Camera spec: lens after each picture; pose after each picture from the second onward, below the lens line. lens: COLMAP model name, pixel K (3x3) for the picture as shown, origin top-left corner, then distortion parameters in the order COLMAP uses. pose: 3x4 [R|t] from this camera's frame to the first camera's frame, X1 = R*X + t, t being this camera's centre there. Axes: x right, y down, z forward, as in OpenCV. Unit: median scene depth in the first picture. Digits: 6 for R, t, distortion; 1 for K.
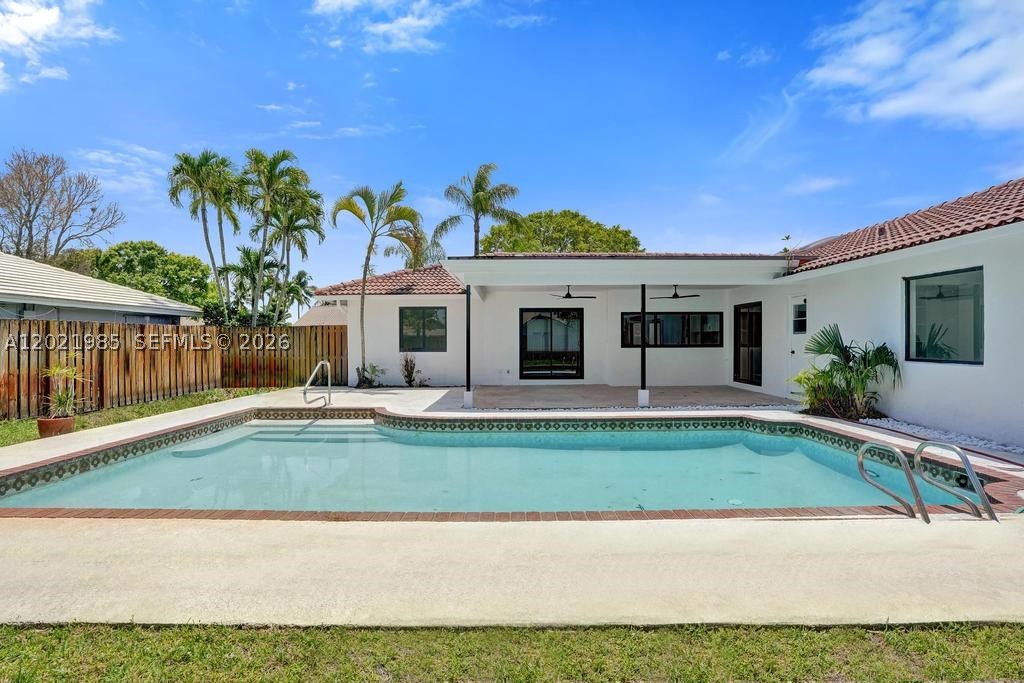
lens RADIAL K [[499.9, 0, 512.0], [0, 499.9, 341.5], [0, 0, 1]] dist [-0.029774, 0.025017]
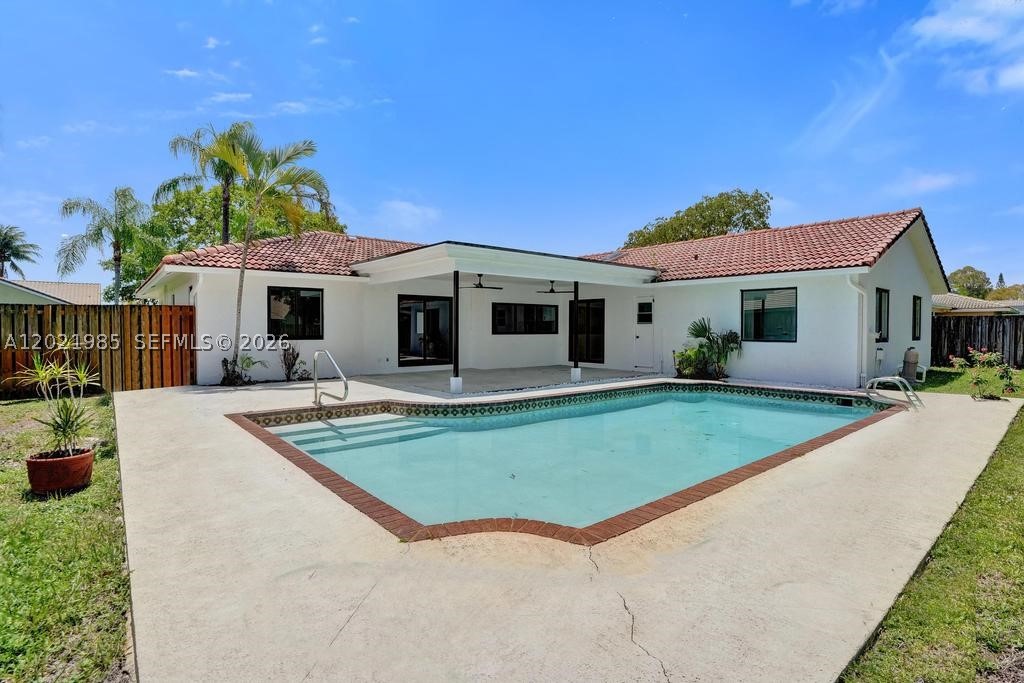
lens RADIAL K [[499.9, 0, 512.0], [0, 499.9, 341.5], [0, 0, 1]] dist [-0.029774, 0.025017]
pose [[0.780905, -0.011221, 0.624549, -0.461007], [-0.002910, 0.999762, 0.021601, 0.004208], [-0.624643, -0.018686, 0.780687, 0.109155]]
